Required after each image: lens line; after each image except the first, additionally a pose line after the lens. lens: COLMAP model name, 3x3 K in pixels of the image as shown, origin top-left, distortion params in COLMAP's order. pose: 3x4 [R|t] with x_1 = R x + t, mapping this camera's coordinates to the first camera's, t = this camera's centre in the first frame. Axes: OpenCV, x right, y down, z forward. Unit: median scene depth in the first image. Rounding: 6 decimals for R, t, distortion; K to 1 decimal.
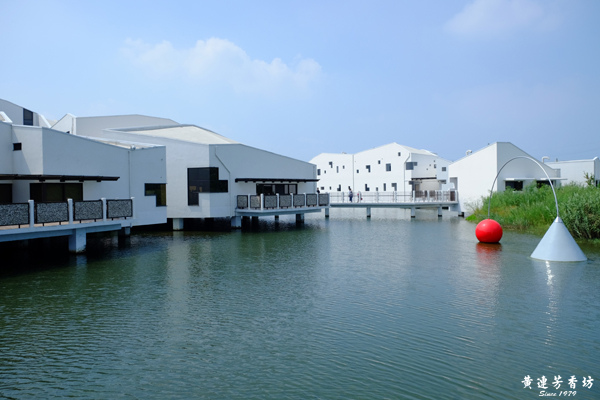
lens RADIAL K [[486.9, 0, 300.0], [0, 486.9, 200.0], [0, 0, 1]] dist [0.002877, 0.003428]
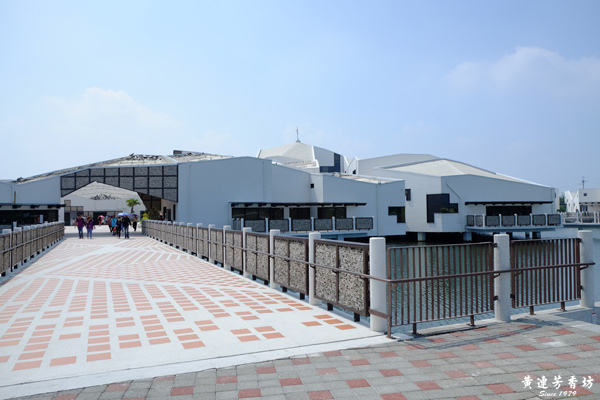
lens RADIAL K [[473.1, 0, 300.0], [0, 473.1, 200.0], [0, 0, 1]] dist [-0.009594, -0.002647]
pose [[0.799886, -0.009982, -0.600068, 0.269576], [-0.013016, 0.999338, -0.033973, -0.002214], [0.600010, 0.034985, 0.799227, -0.247769]]
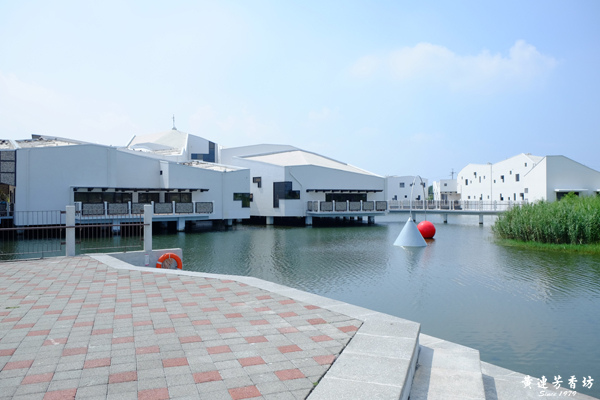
lens RADIAL K [[486.9, 0, 300.0], [0, 486.9, 200.0], [0, 0, 1]] dist [0.002877, 0.003428]
pose [[0.891015, 0.012751, -0.453795, 0.510329], [-0.019753, 0.999748, -0.010693, 0.001965], [0.453545, 0.018492, 0.891042, -0.280255]]
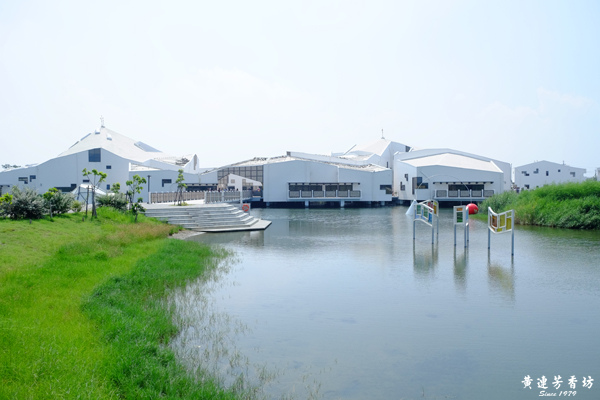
lens RADIAL K [[486.9, 0, 300.0], [0, 486.9, 200.0], [0, 0, 1]] dist [0.002877, 0.003428]
pose [[0.465970, 0.036163, -0.884061, 1.493069], [-0.021452, 0.999332, 0.029572, -0.017702], [0.884540, 0.005186, 0.466435, -0.490831]]
